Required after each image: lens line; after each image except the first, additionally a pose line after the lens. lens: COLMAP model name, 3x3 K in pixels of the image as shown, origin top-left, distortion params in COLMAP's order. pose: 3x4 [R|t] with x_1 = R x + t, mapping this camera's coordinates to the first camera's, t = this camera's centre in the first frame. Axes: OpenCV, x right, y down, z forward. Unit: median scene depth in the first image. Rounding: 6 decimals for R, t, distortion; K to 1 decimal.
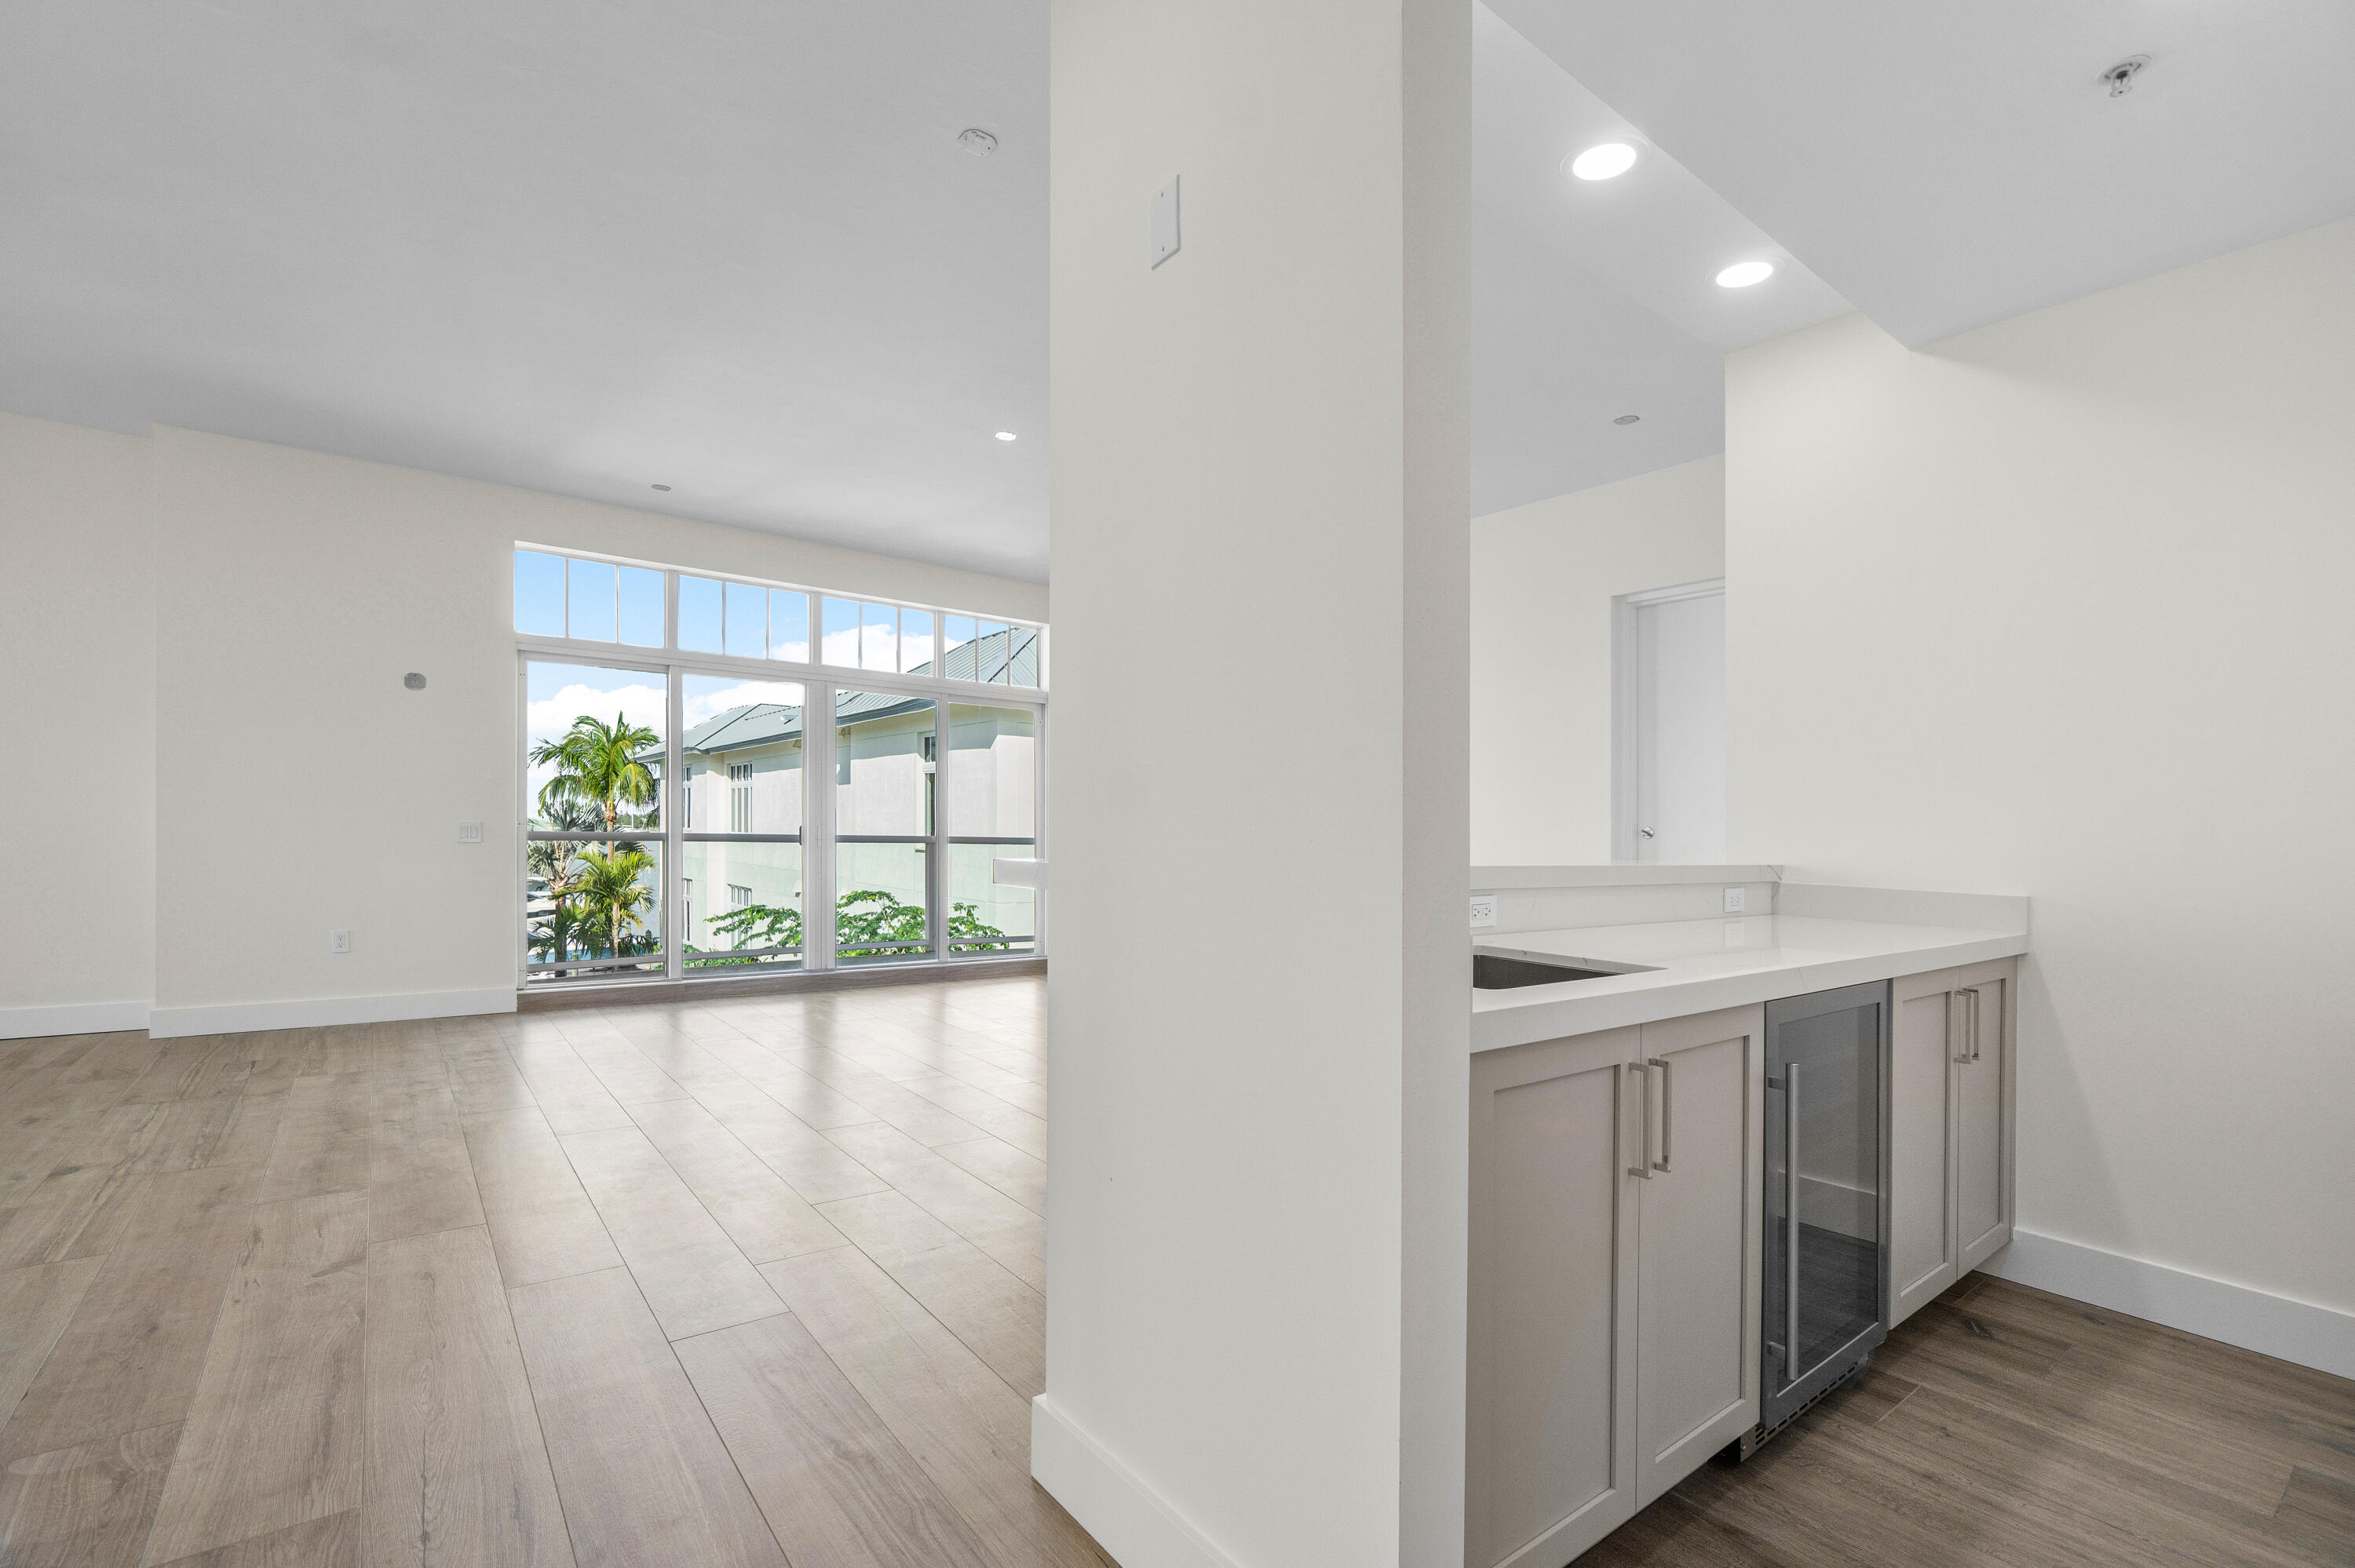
lens RADIAL K [[1029.7, 0, 1125.7], [0, 1029.7, 856.6], [0, 0, 1]] dist [-0.001188, 0.000083]
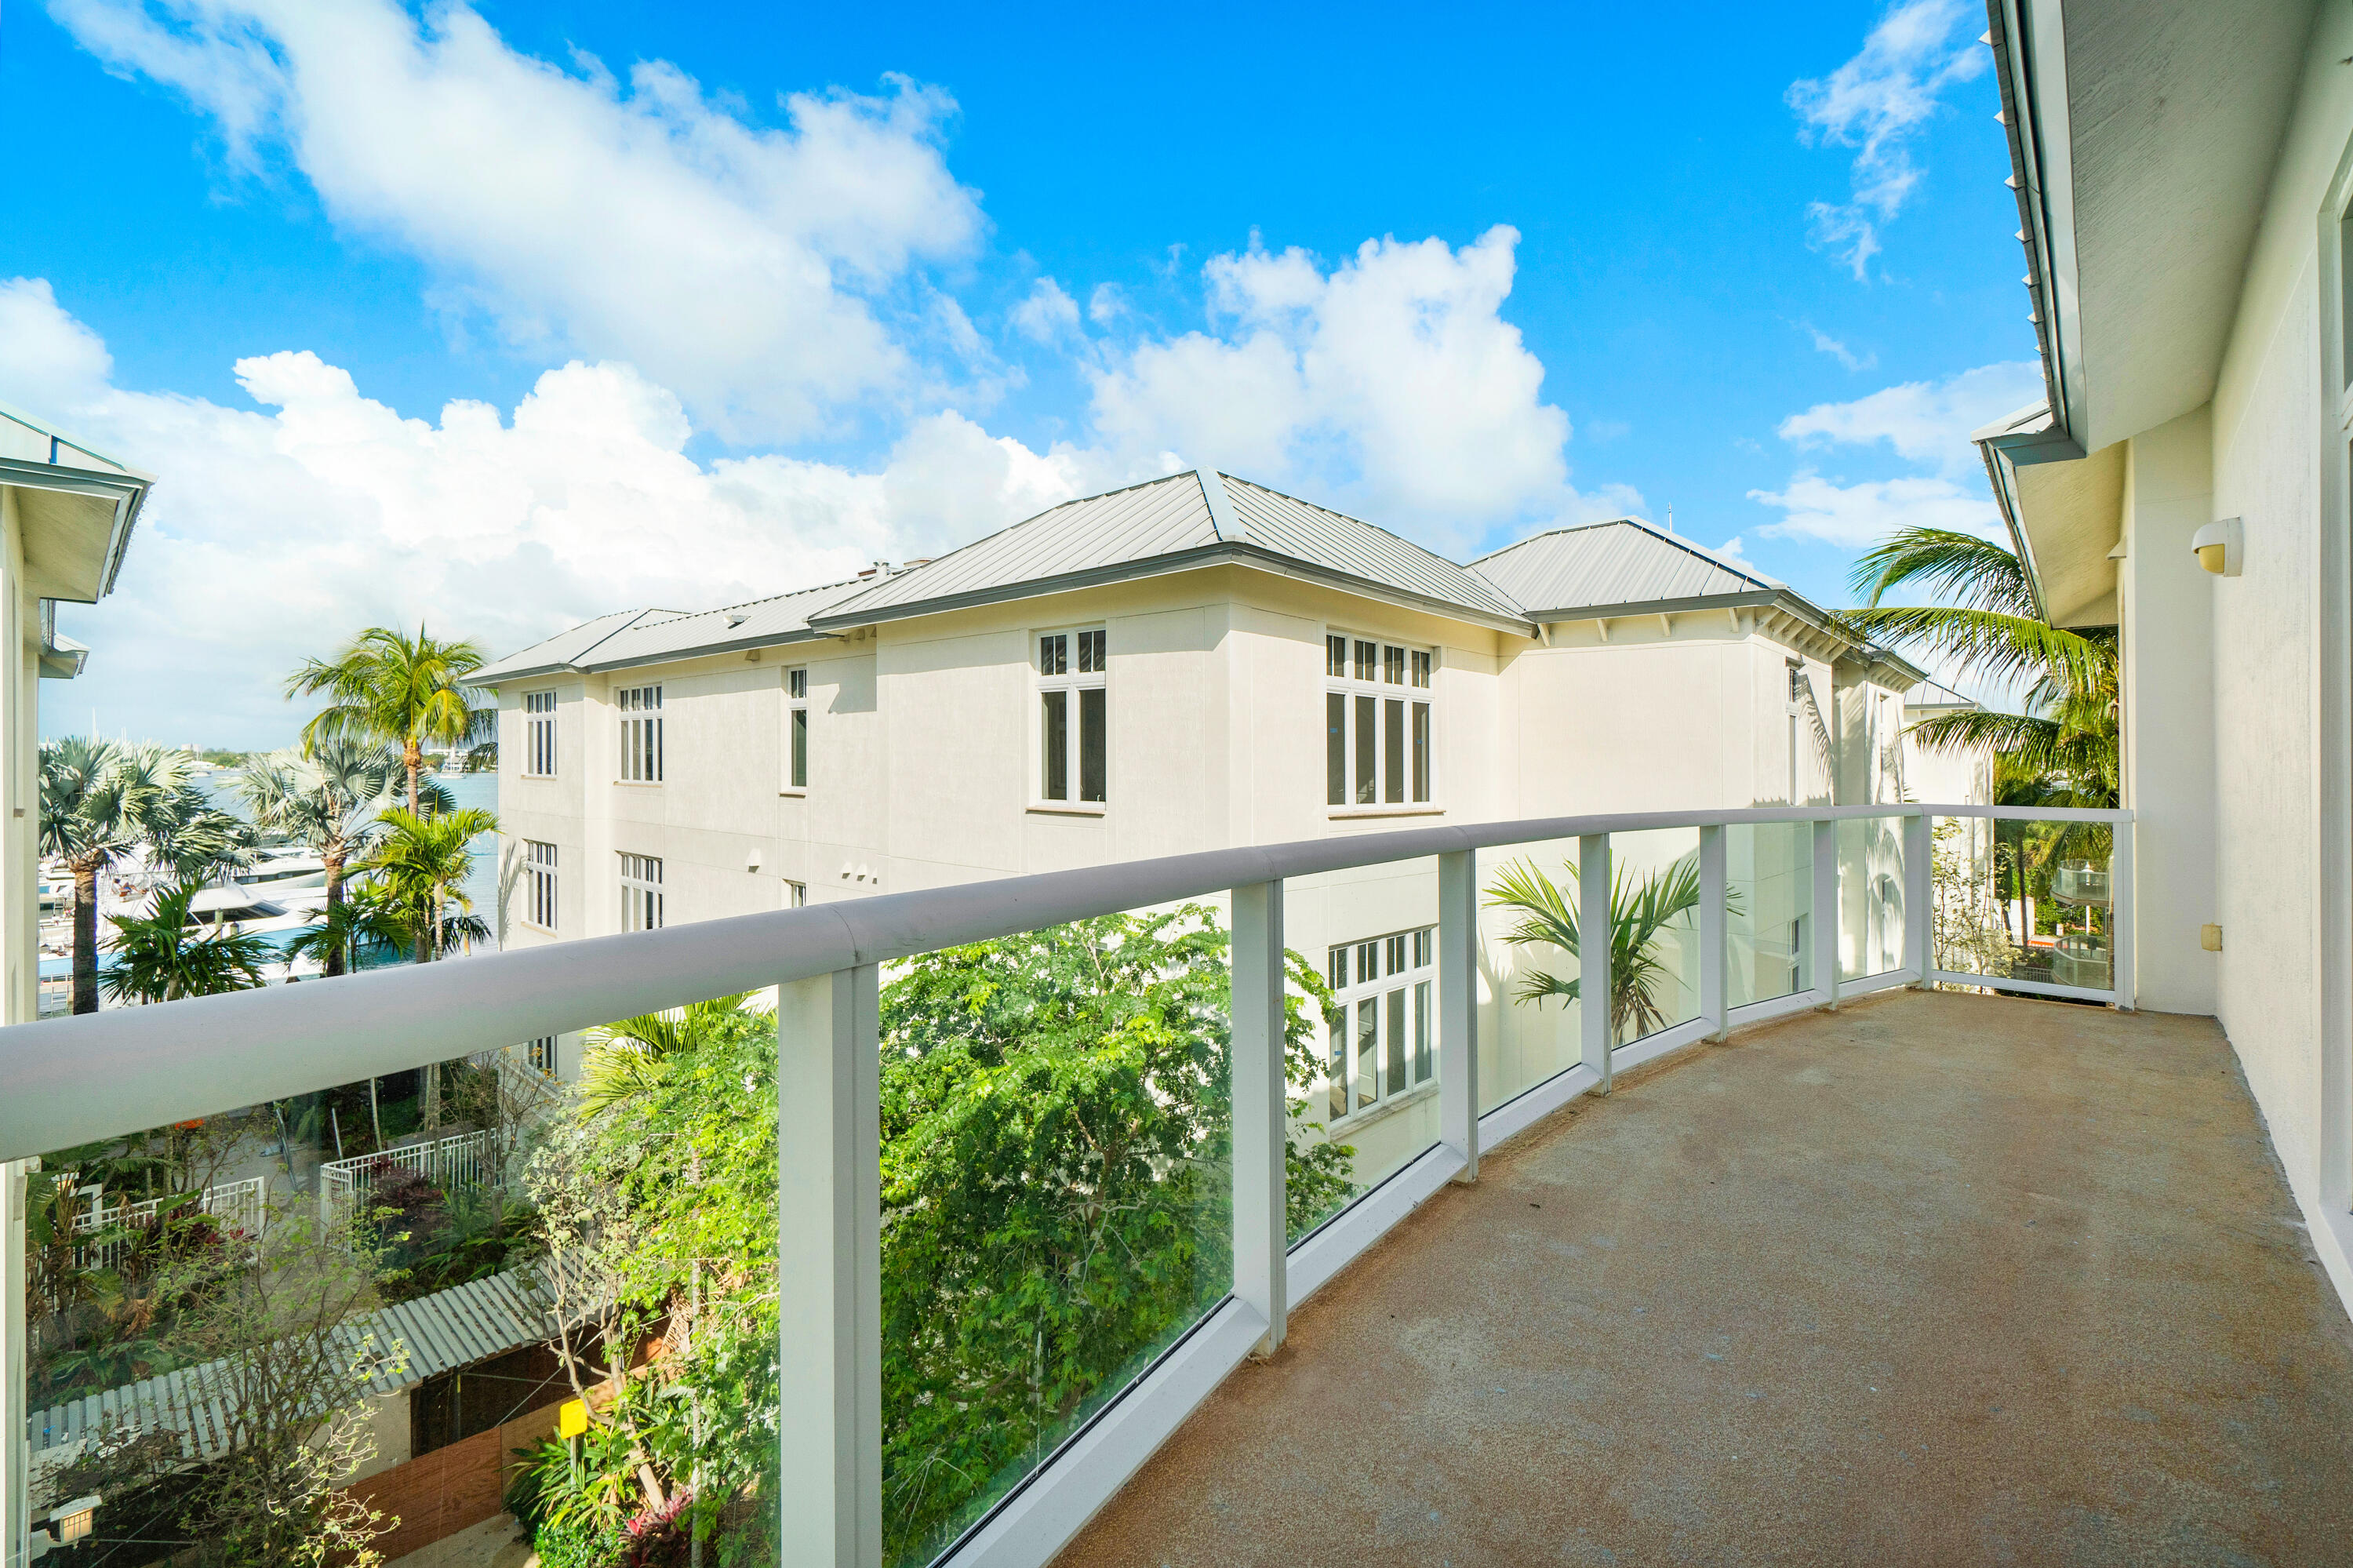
lens RADIAL K [[1029.0, 0, 1124.2], [0, 1029.0, 763.6], [0, 0, 1]] dist [-0.001188, 0.000083]
pose [[0.984213, -0.010502, 0.176677, -0.126091], [0.015125, 0.999577, -0.024838, -0.009856], [-0.176341, 0.027118, 0.983955, 0.173660]]
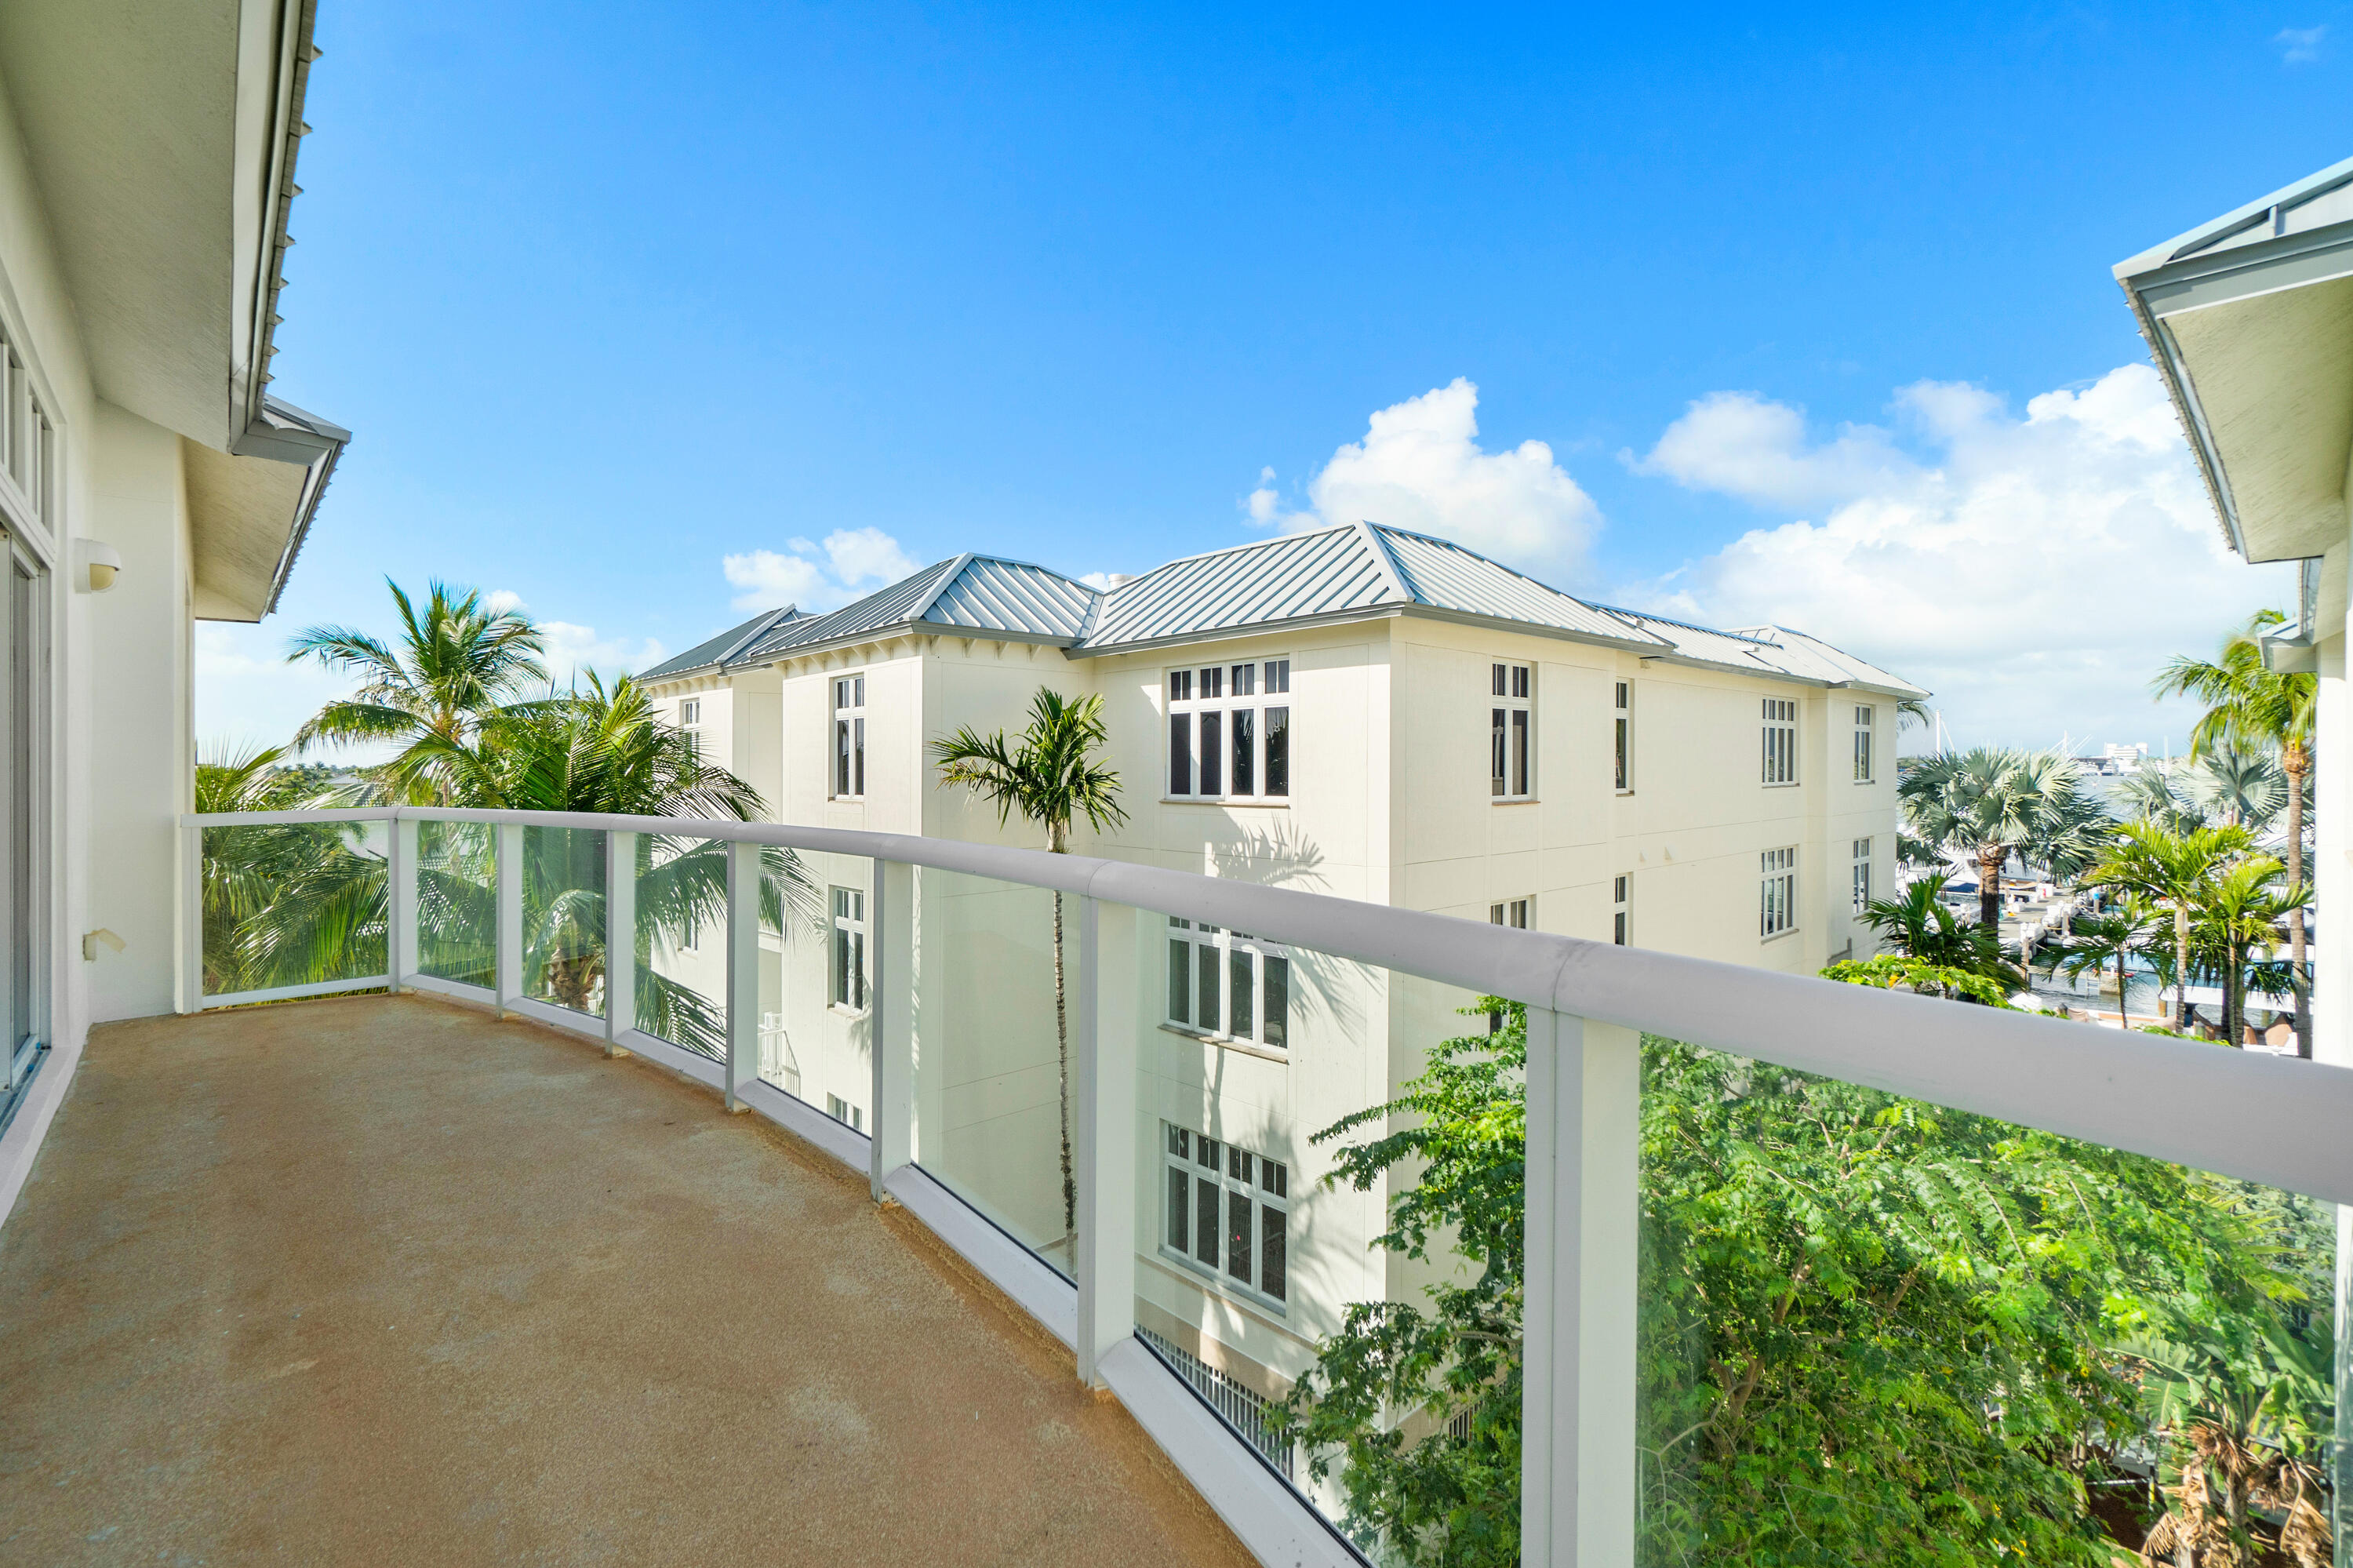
lens RADIAL K [[1029.0, 0, 1155.5], [0, 1029.0, 776.7], [0, 0, 1]] dist [-0.001188, 0.000083]
pose [[0.114905, -0.007993, -0.993344, 0.023975], [-0.020636, 0.999733, -0.010432, -0.012293], [0.993162, 0.021697, 0.114710, 0.280985]]
